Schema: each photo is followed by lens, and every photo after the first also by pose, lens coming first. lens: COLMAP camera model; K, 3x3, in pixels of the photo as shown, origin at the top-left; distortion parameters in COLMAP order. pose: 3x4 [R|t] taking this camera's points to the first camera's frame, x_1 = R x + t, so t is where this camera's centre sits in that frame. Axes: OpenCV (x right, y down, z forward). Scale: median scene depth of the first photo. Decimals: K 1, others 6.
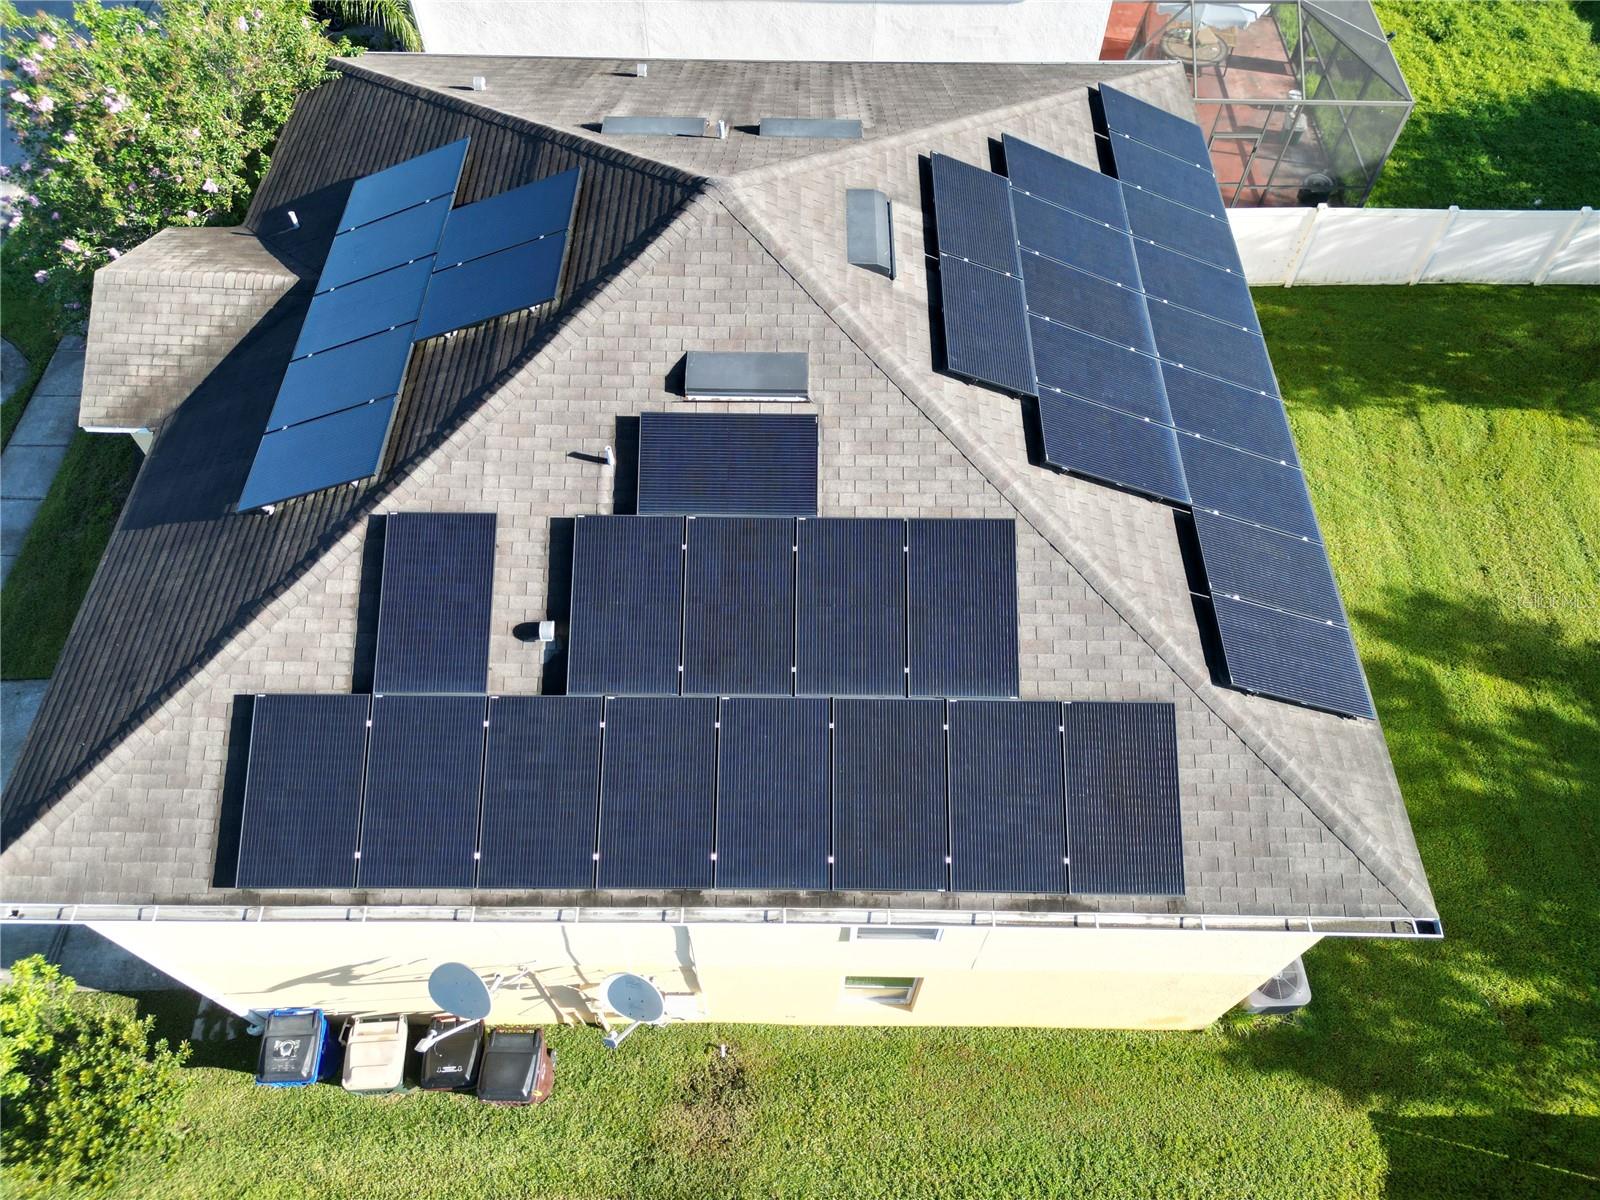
lens RADIAL K [[1119.6, 0, 809.3], [0, 1119.6, 609.3], [0, 0, 1]] dist [0.063590, -0.051355]
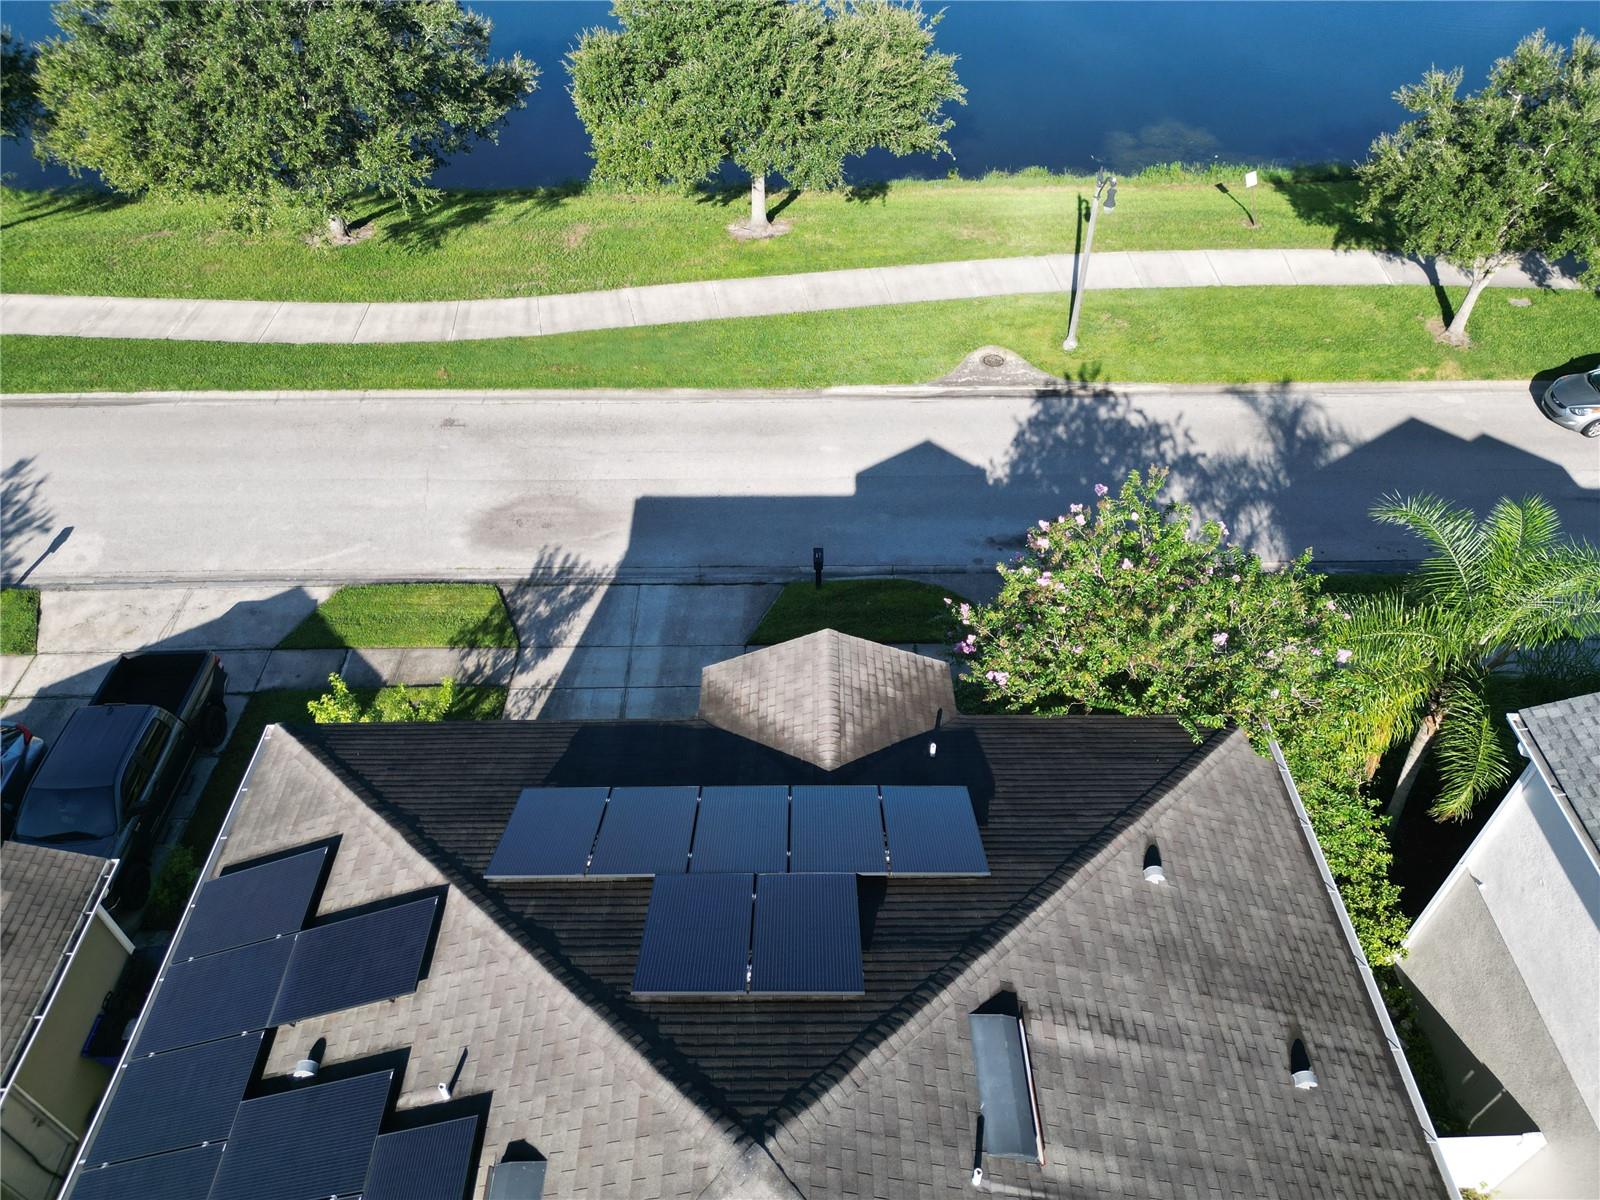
lens RADIAL K [[1119.6, 0, 803.2], [0, 1119.6, 598.8], [0, 0, 1]] dist [0.063590, -0.051355]
pose [[0.017405, 0.690578, -0.723049, 0.158676], [-0.839492, 0.402895, 0.364594, -0.640525], [0.543093, 0.600648, 0.586747, 0.274225]]
